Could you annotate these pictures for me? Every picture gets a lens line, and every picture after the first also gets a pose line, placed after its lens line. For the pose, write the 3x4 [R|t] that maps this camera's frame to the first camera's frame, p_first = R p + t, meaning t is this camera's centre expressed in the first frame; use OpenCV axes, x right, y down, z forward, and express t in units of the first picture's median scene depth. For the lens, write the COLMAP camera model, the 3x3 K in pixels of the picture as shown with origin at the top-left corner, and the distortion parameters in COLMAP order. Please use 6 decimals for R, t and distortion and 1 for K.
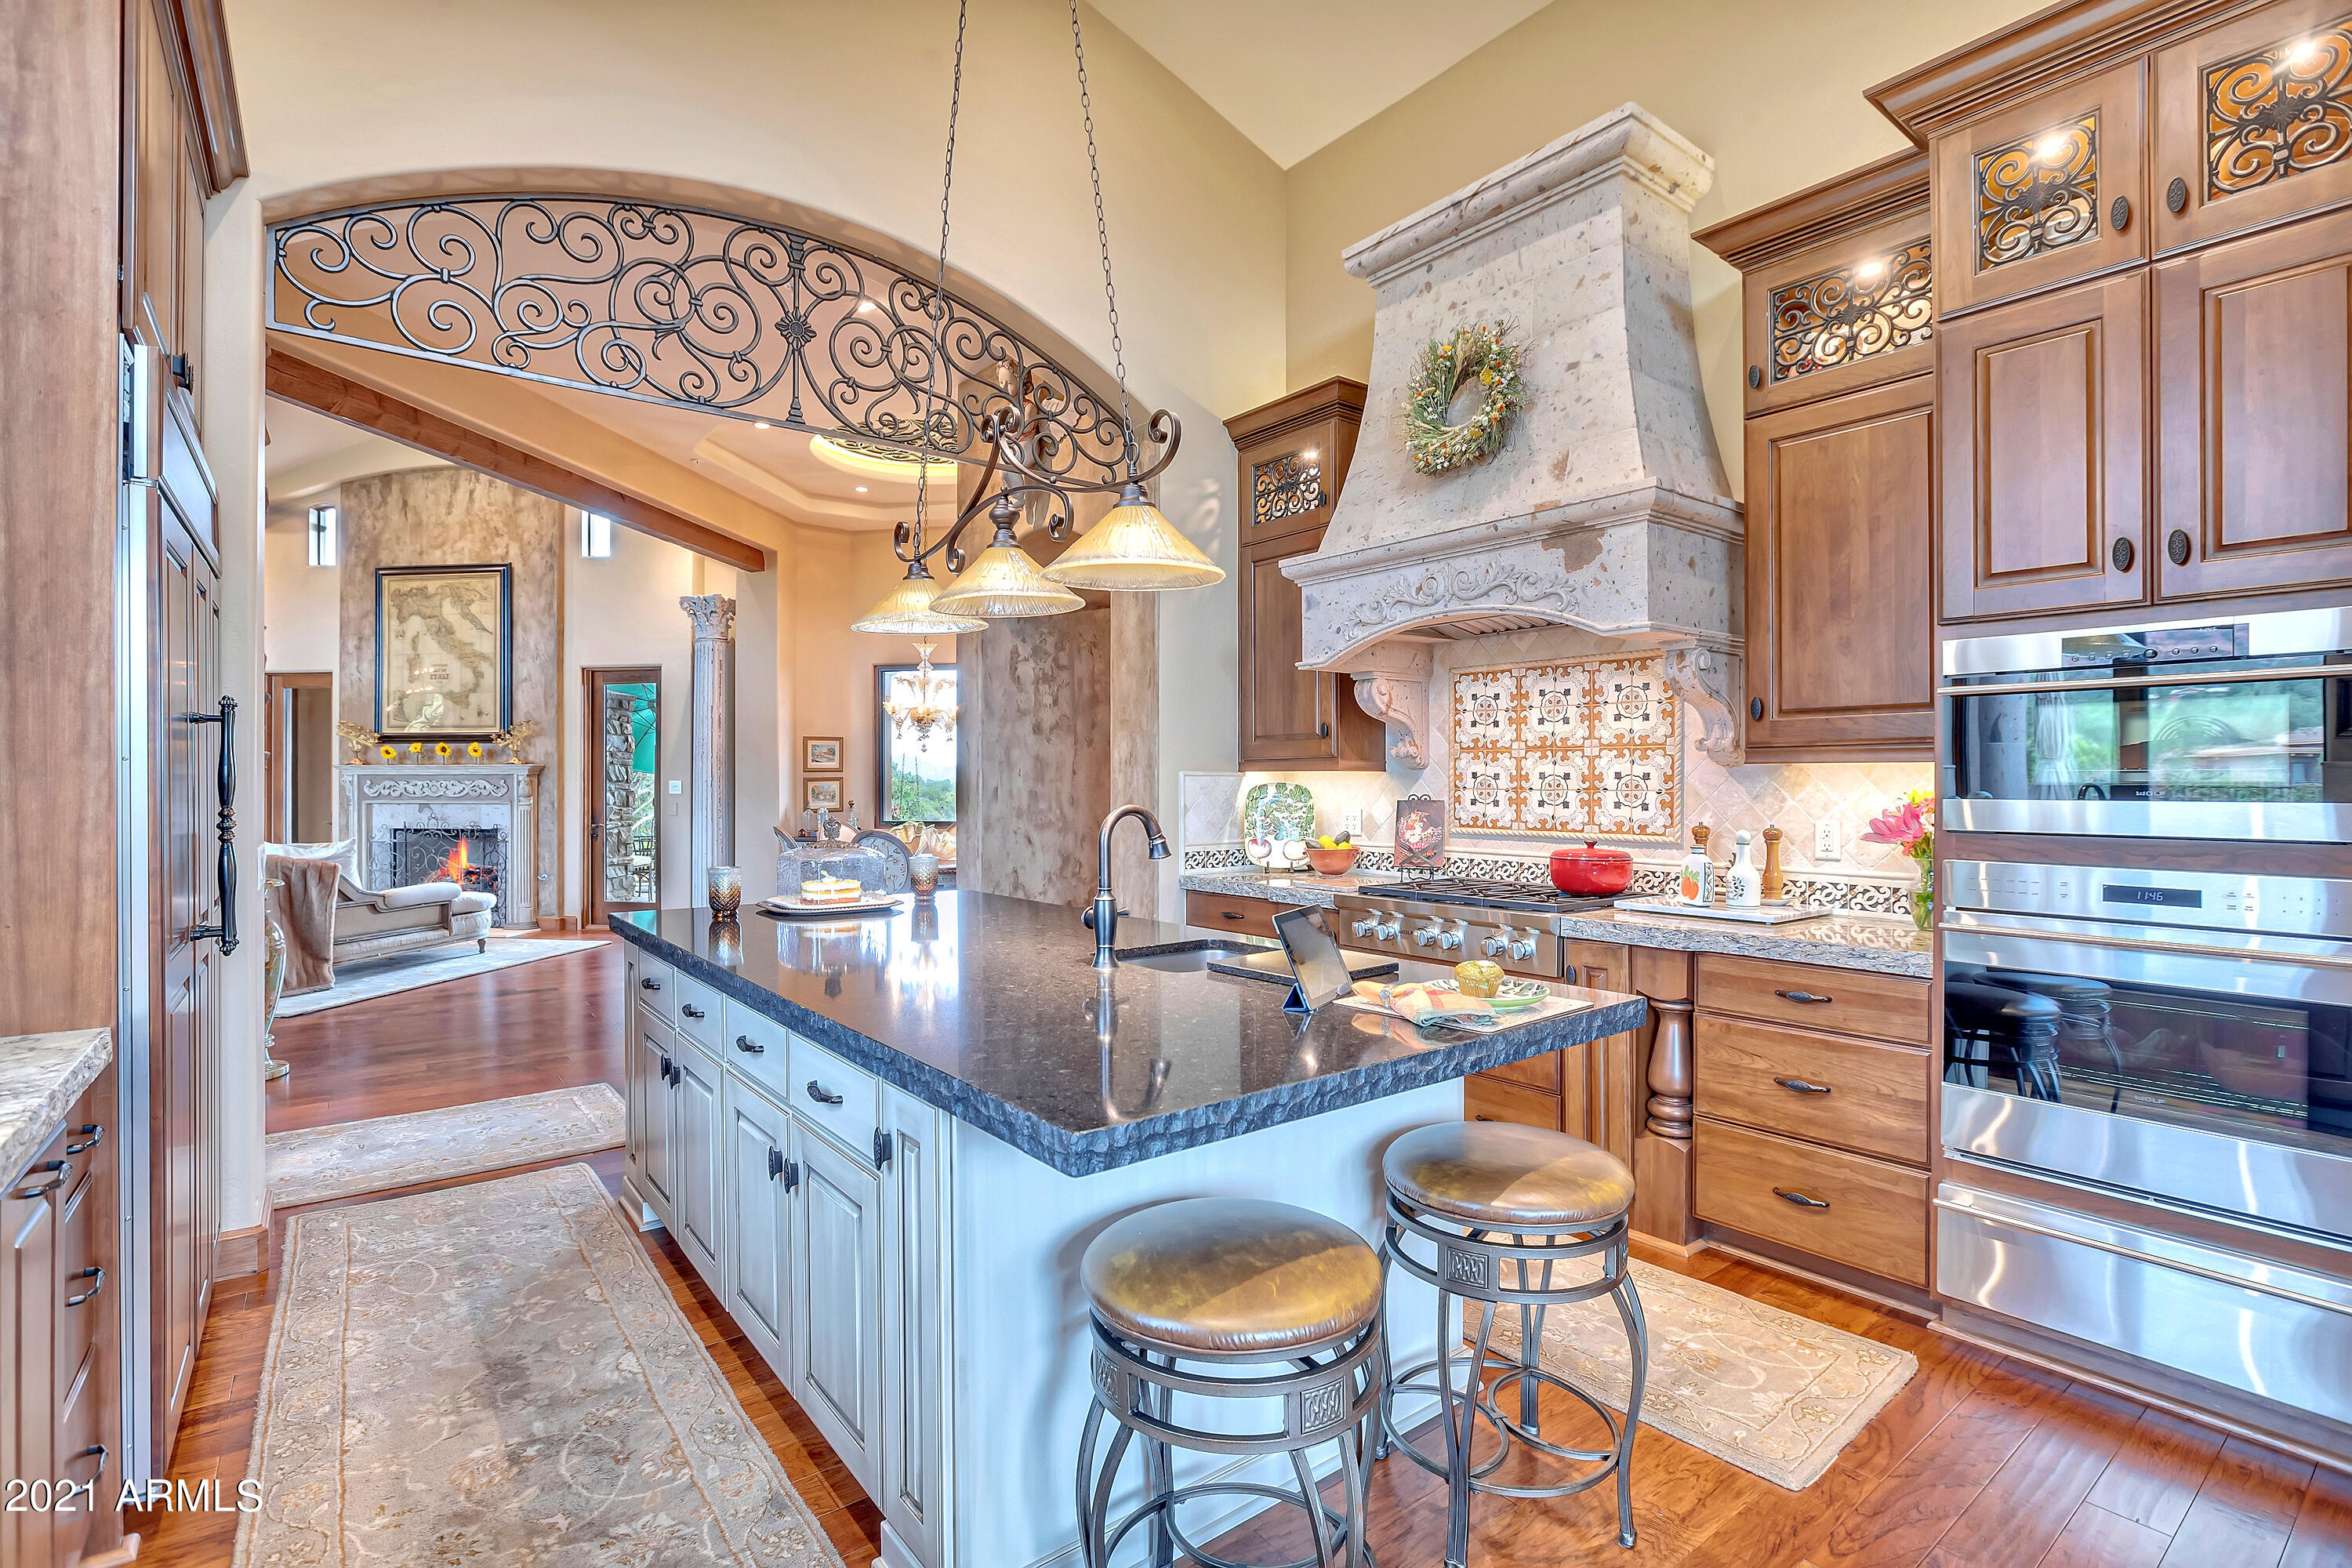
lens RADIAL K [[1090.3, 0, 1176.0], [0, 1090.3, 784.0], [0, 0, 1]] dist [-0.025254, 0.000345]
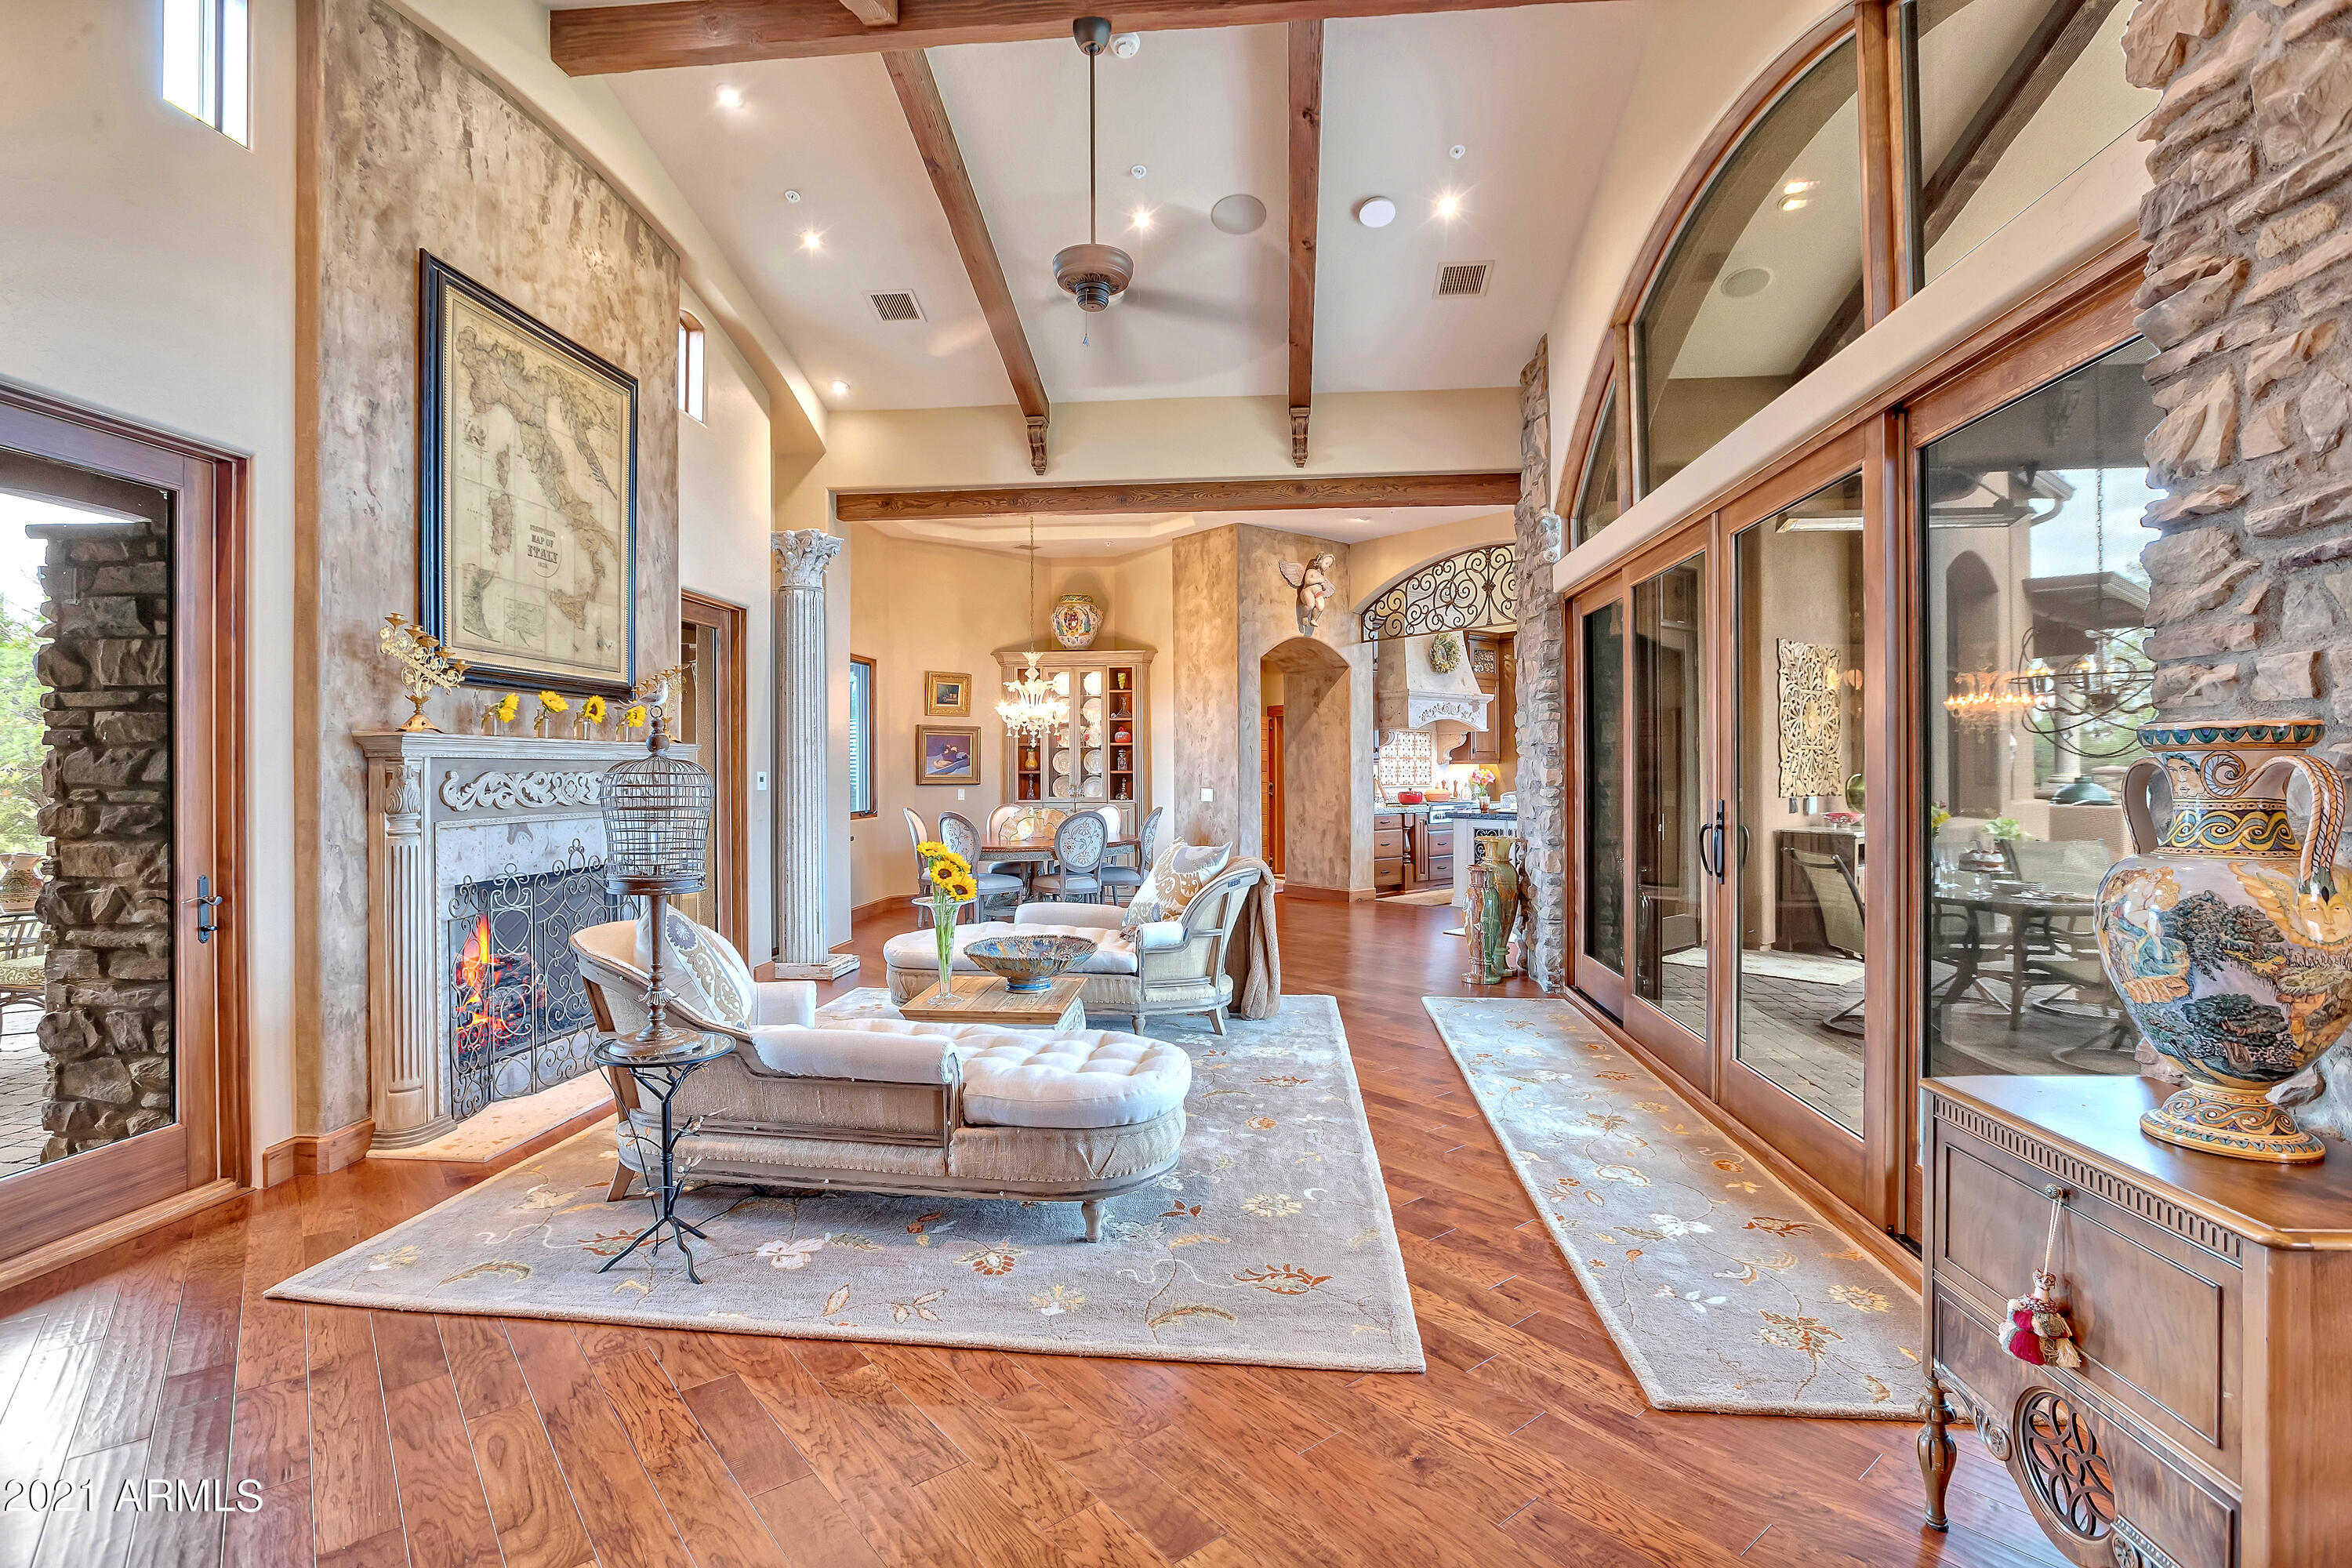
lens RADIAL K [[1075.7, 0, 1143.5], [0, 1075.7, 765.2], [0, 0, 1]] dist [-0.023587, 0.009716]
pose [[0.016509, 0.004277, 0.999855, -1.155403], [0.011367, 0.999925, -0.004465, -0.001211], [-0.999799, 0.011439, 0.016459, 0.729510]]
